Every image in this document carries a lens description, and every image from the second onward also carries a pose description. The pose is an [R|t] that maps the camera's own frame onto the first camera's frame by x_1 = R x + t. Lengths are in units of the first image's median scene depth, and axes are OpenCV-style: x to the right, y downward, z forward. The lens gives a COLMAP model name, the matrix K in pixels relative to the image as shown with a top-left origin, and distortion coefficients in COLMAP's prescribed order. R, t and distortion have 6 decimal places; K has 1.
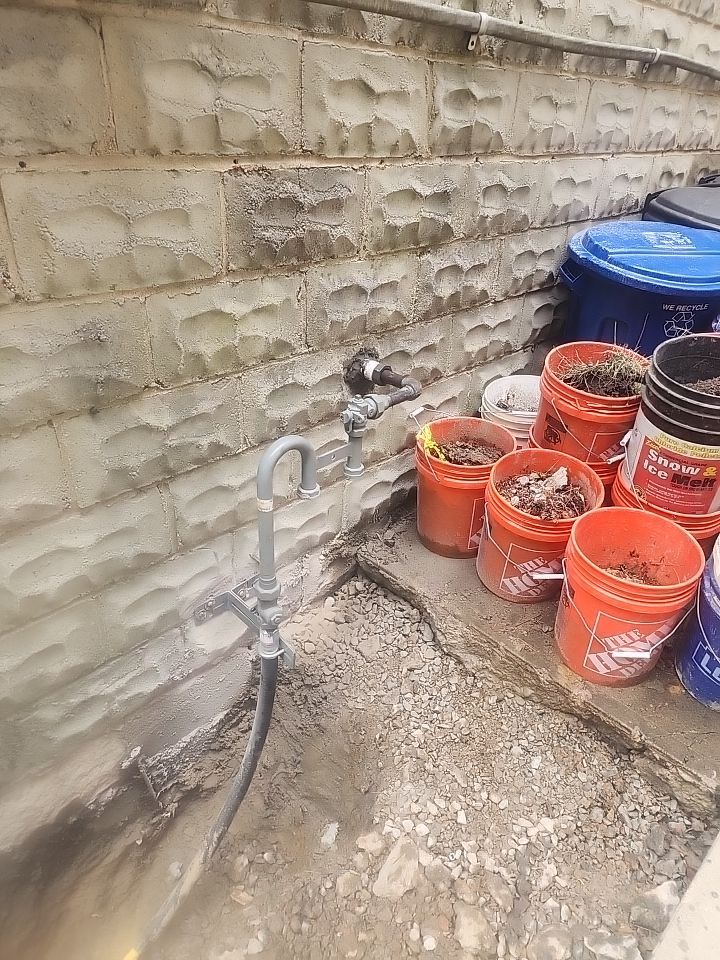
lens RADIAL K [[635.4, 0, 361.4], [0, 635.4, 485.9], [0, 0, 1]] dist [0.055372, -0.050910]
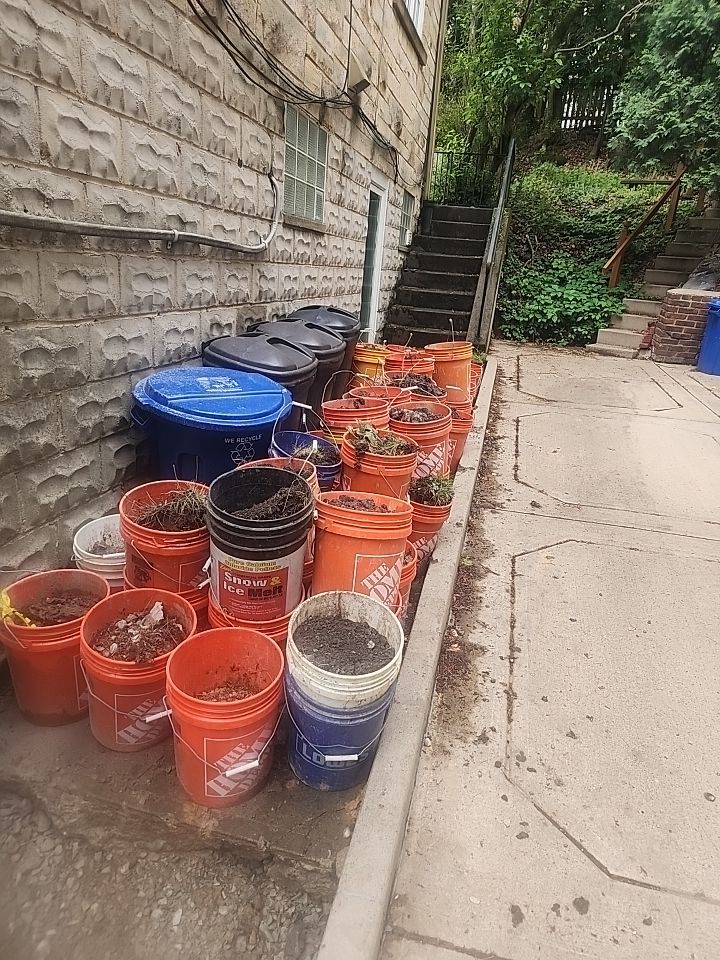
lens RADIAL K [[635.4, 0, 361.1], [0, 635.4, 482.8], [0, 0, 1]] dist [0.055372, -0.050910]
pose [[0.851374, -0.145333, 0.504024, 0.099760], [0.229314, 0.967294, -0.108433, -0.028005], [-0.471781, 0.207897, 0.856856, -0.082317]]
